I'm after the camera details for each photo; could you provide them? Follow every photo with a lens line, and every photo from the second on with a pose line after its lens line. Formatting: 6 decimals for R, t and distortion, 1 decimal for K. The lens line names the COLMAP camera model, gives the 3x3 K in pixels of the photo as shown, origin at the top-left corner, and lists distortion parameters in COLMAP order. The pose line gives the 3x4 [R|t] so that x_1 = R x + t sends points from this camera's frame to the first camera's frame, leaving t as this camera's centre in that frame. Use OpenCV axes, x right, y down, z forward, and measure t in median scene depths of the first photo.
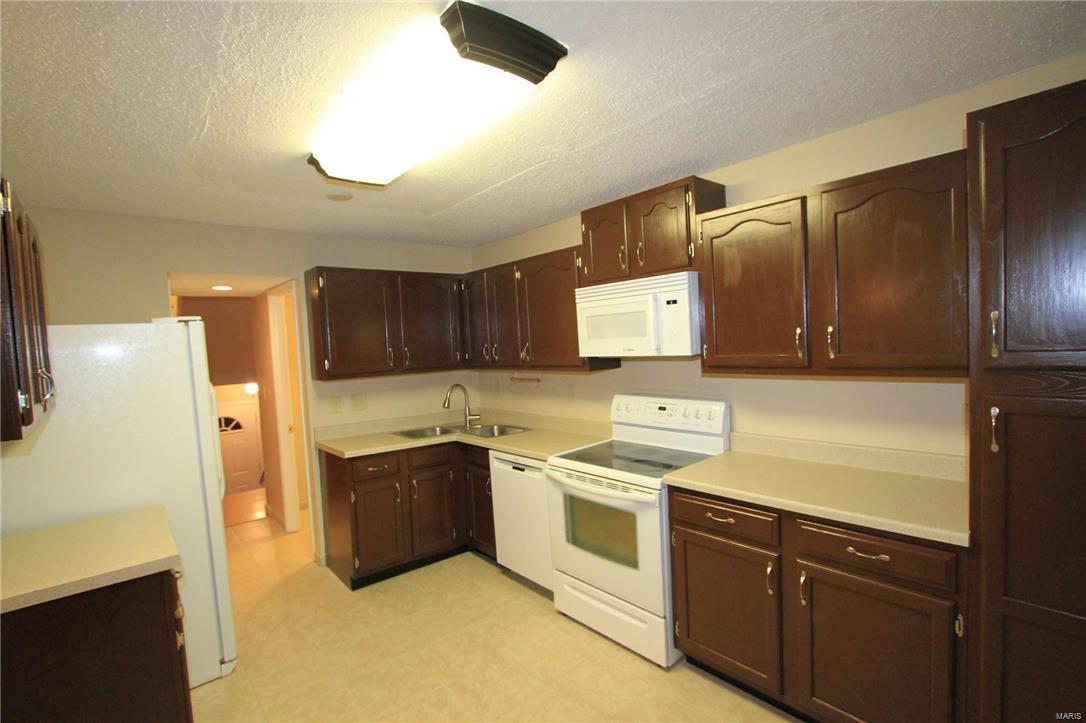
lens RADIAL K [[505.7, 0, 548.4], [0, 505.7, 362.7], [0, 0, 1]] dist [-0.020870, 0.000661]
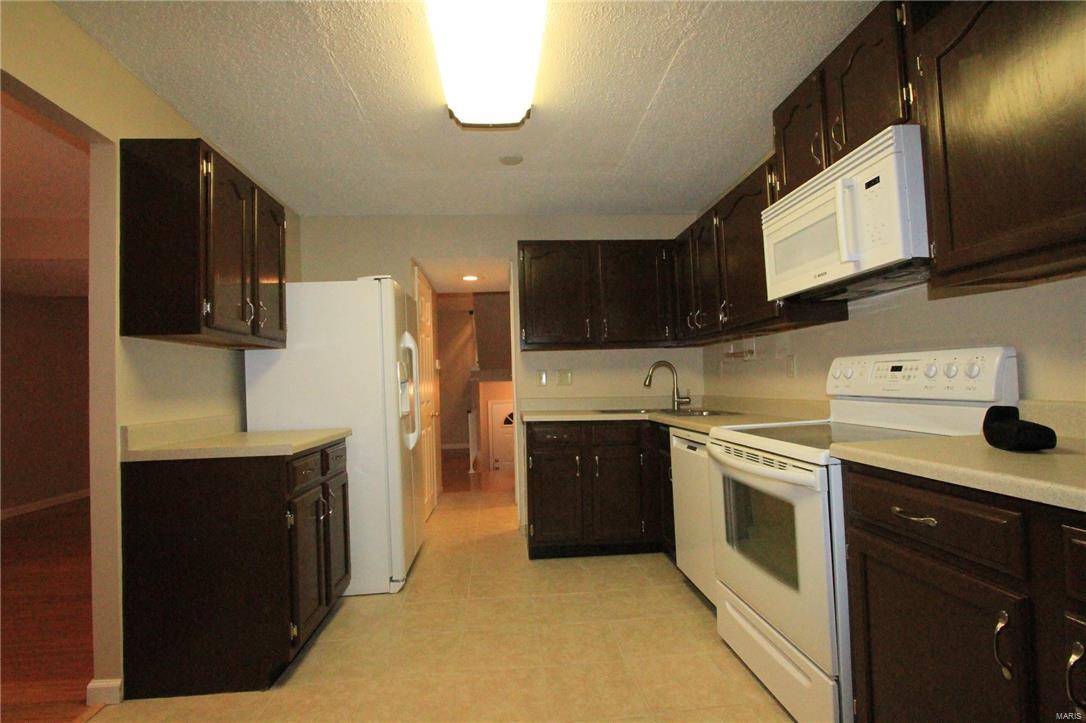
lens RADIAL K [[505.7, 0, 540.5], [0, 505.7, 362.7], [0, 0, 1]] dist [-0.020870, 0.000661]
pose [[0.802761, -0.001631, -0.596299, 0.250459], [-0.032645, 0.998376, -0.046678, 0.132591], [0.595407, 0.056937, 0.801404, 0.226161]]
